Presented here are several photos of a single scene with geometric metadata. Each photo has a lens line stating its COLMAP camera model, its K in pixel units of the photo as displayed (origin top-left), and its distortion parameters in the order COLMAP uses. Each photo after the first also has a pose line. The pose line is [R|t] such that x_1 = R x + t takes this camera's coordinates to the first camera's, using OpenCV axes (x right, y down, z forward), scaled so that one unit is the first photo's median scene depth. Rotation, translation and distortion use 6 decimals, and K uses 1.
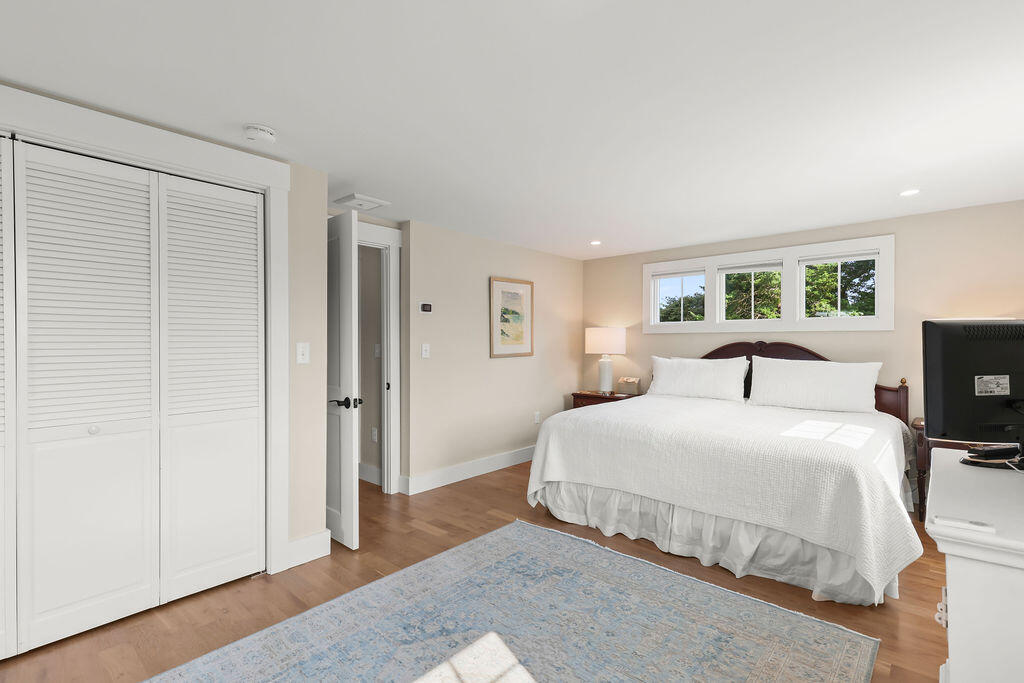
lens RADIAL K [[481.0, 0, 508.9], [0, 481.0, 340.9], [0, 0, 1]] dist [0.026811, -0.005123]
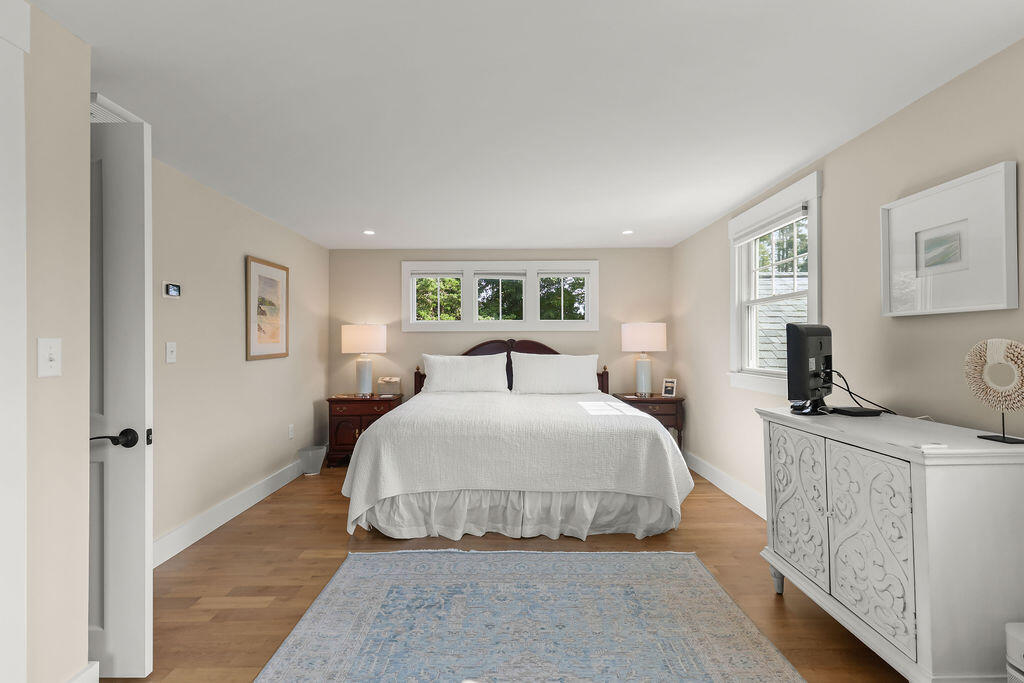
lens RADIAL K [[481.0, 0, 509.6], [0, 481.0, 336.9], [0, 0, 1]] dist [0.026811, -0.005123]
pose [[0.745090, 0.004459, 0.666949, -0.343791], [0.001120, 0.999968, -0.007937, 0.005724], [-0.666963, 0.006661, 0.745061, 0.198372]]
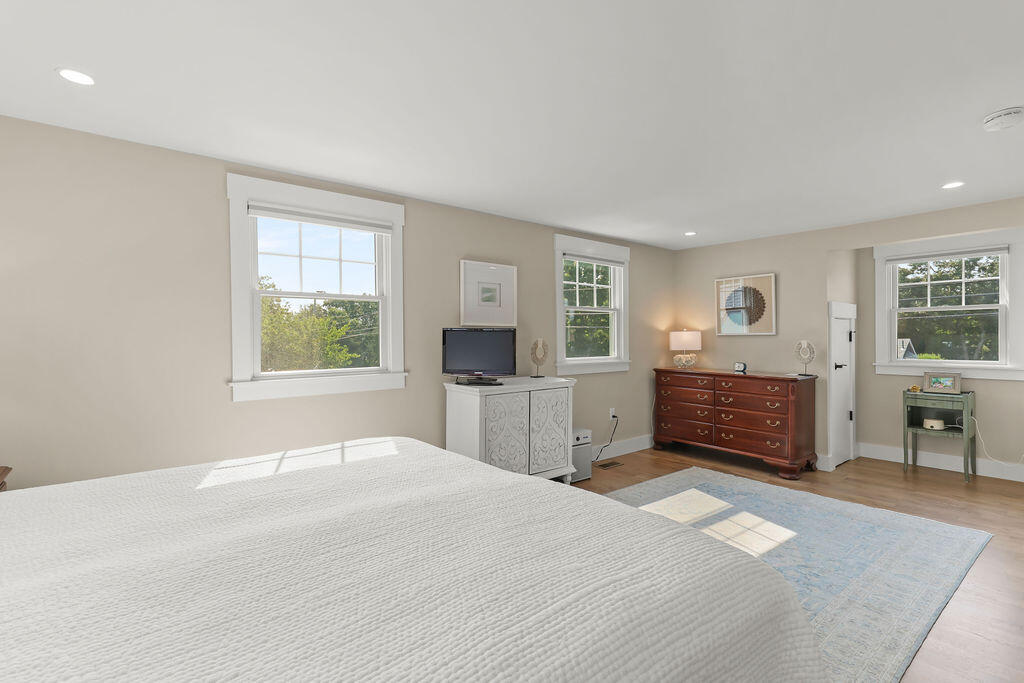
lens RADIAL K [[481.0, 0, 515.9], [0, 481.0, 337.0], [0, 0, 1]] dist [0.026811, -0.005123]
pose [[-0.990217, -0.005152, 0.139440, 0.221655], [-0.004711, 0.999983, 0.003492, -0.003945], [-0.139455, 0.002801, -0.990224, 1.483475]]
